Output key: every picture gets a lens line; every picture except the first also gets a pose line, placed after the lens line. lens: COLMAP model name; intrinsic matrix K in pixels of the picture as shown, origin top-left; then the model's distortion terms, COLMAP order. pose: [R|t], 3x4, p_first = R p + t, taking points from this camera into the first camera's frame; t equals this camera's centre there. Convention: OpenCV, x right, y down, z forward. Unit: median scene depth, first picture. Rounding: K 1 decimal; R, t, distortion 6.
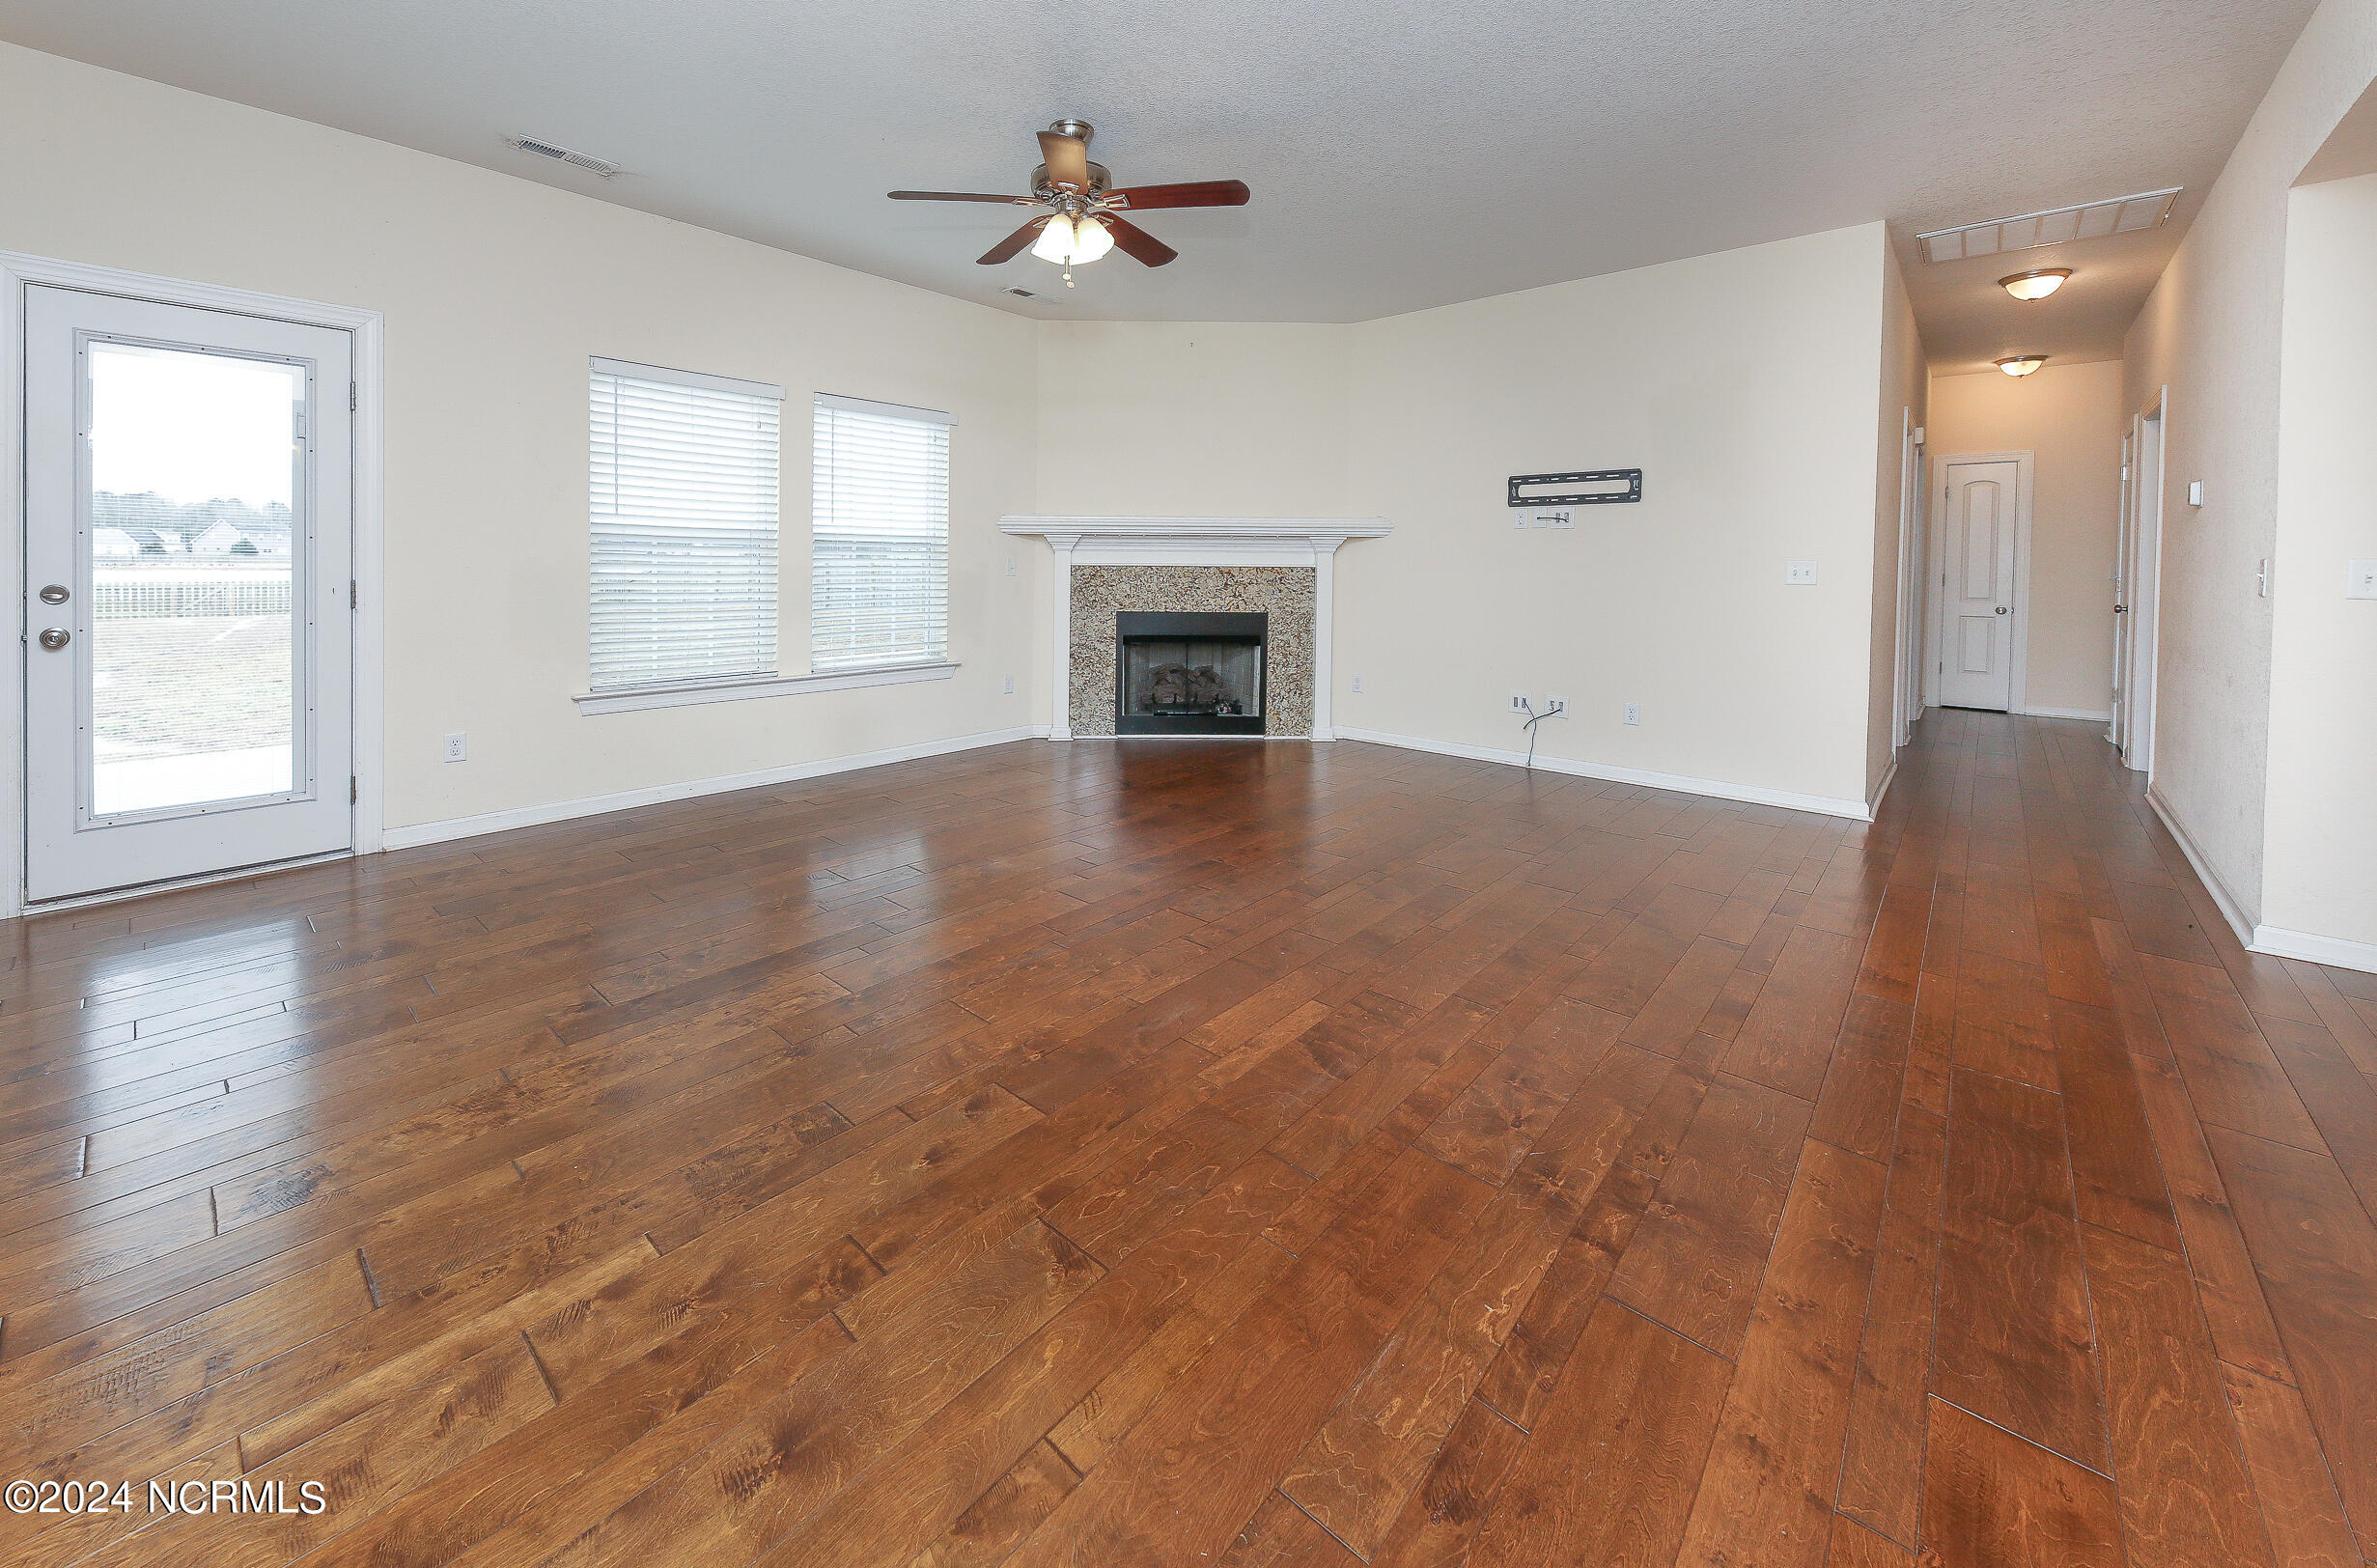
lens RADIAL K [[910.5, 0, 1104.2], [0, 910.5, 597.0], [0, 0, 1]] dist [0.002195, -0.000106]
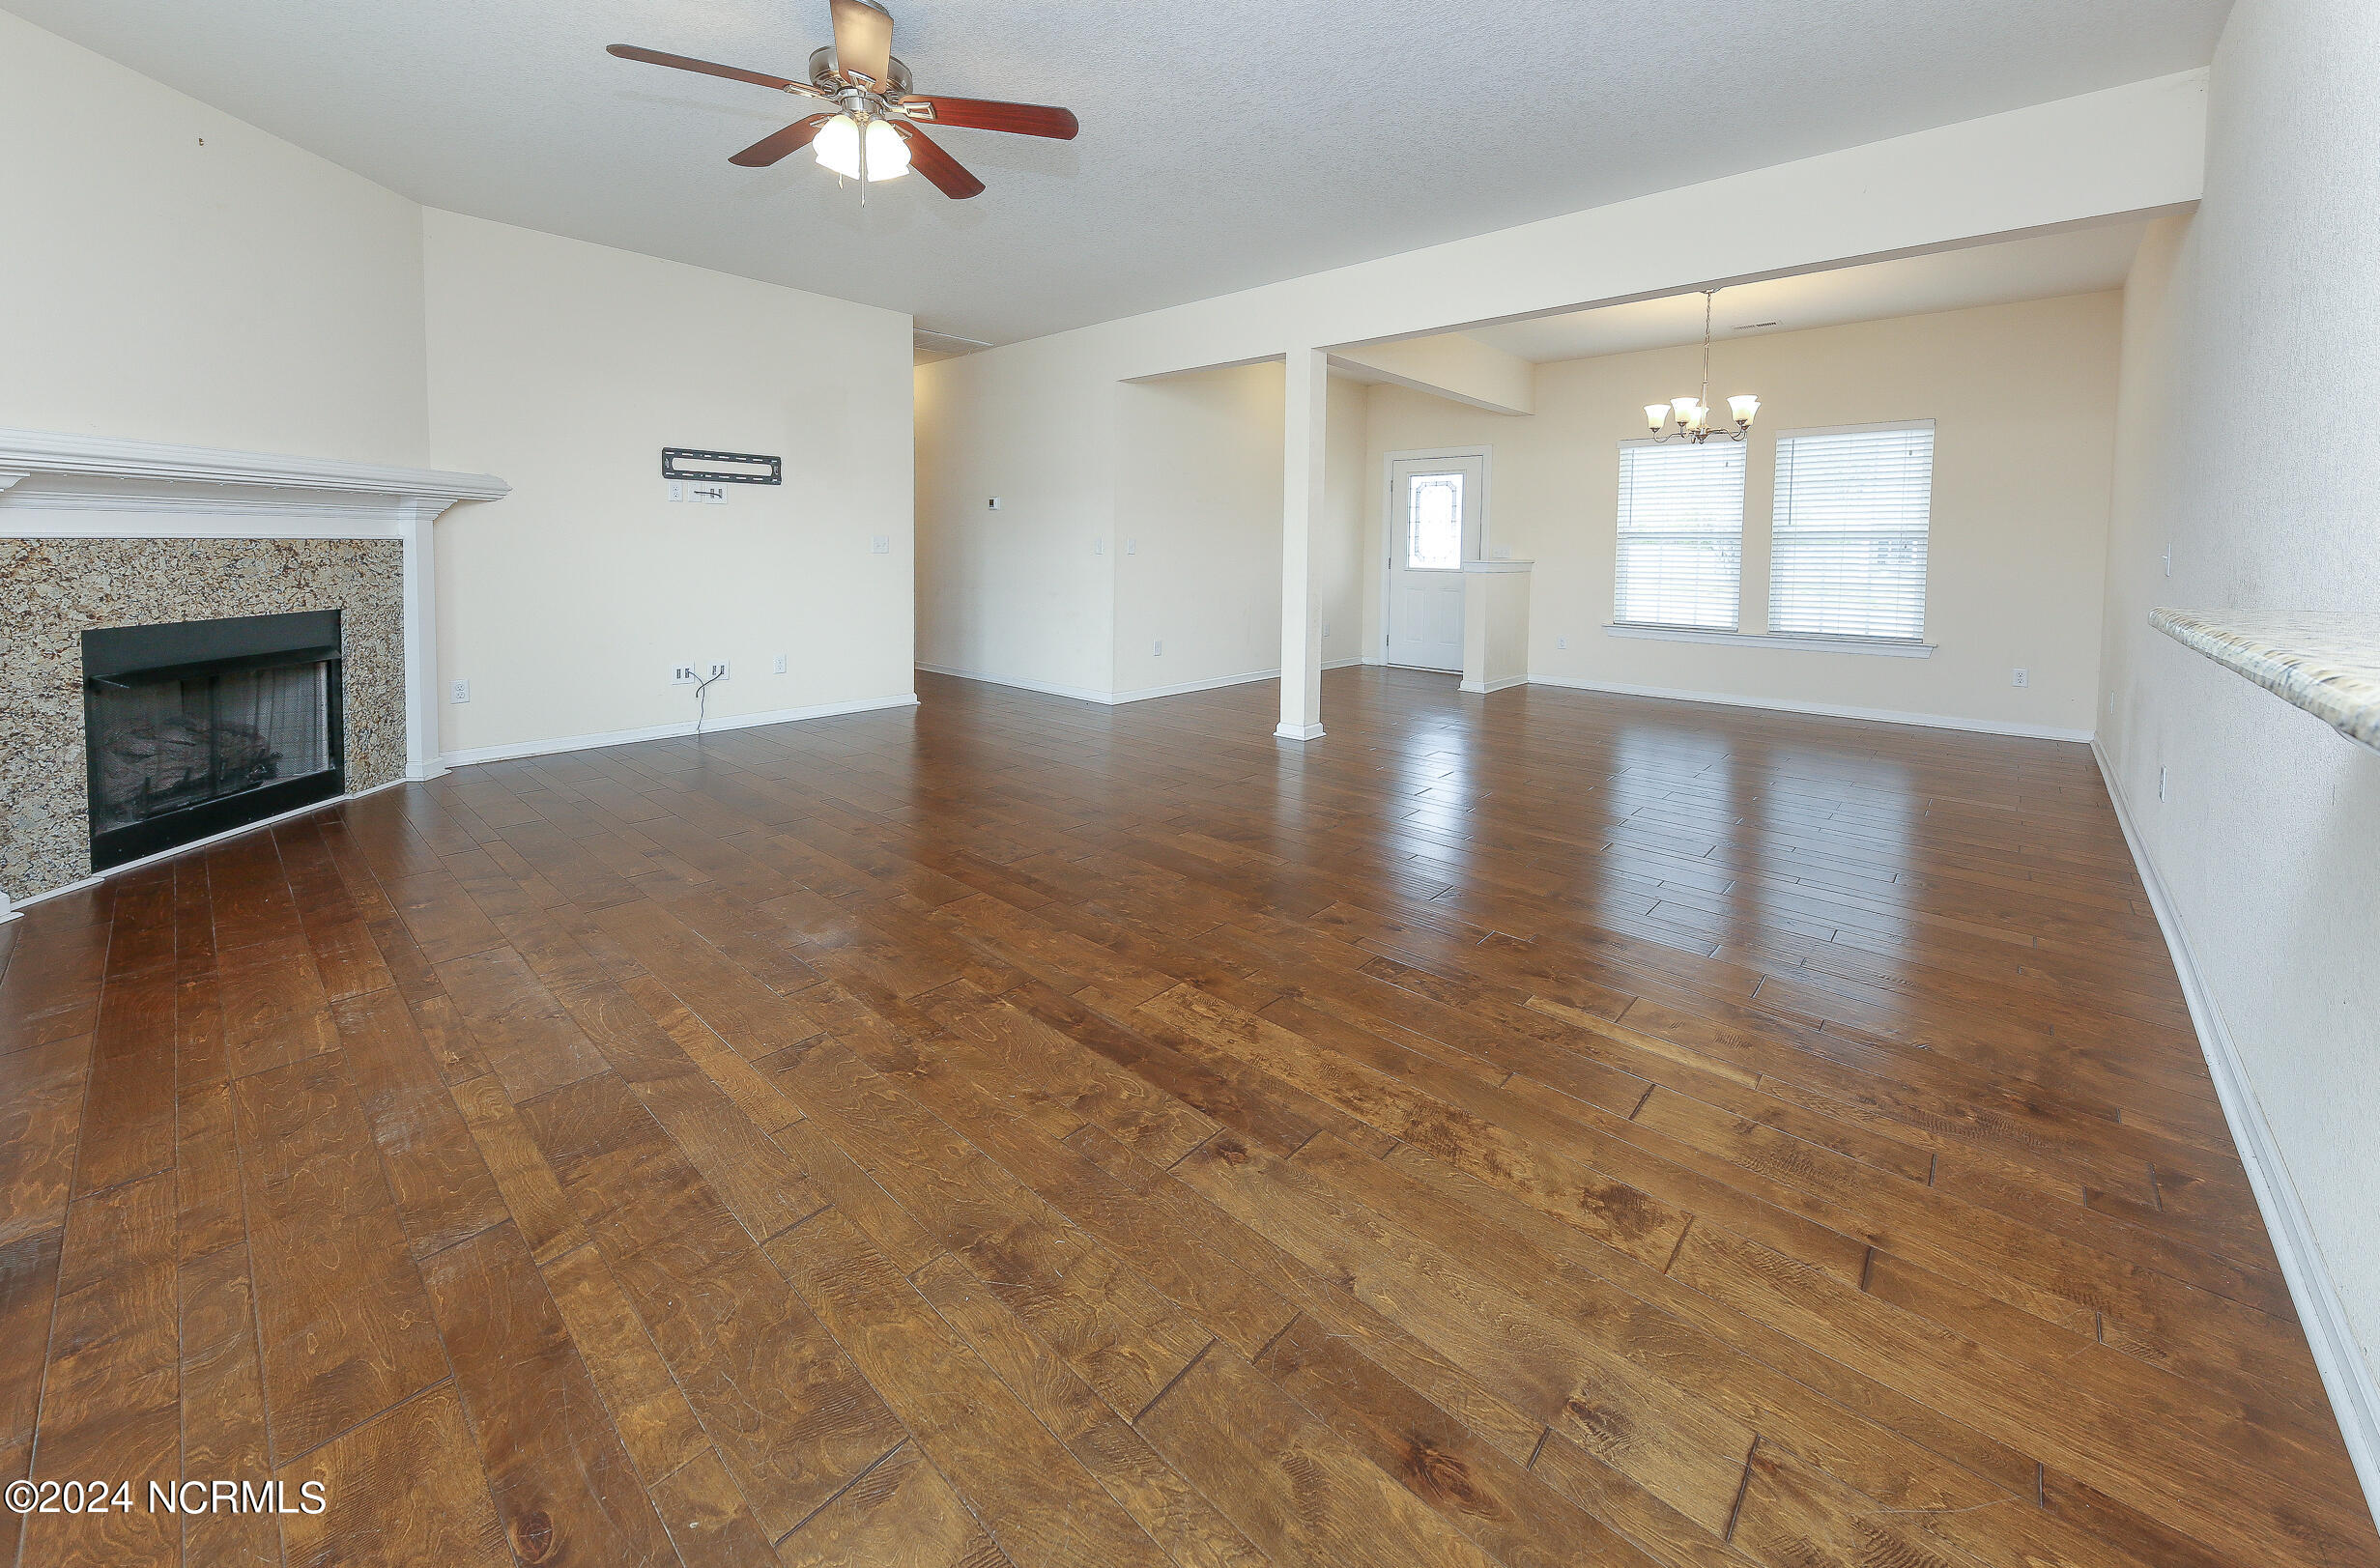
lens RADIAL K [[916.1, 0, 1192.5], [0, 916.1, 570.2], [0, 0, 1]] dist [-0.000823, -0.000570]
pose [[-0.043786, -0.038206, 0.998310, -0.510022], [0.026005, 0.998886, 0.039368, -0.020879], [-0.998702, 0.027685, -0.042744, 0.416394]]
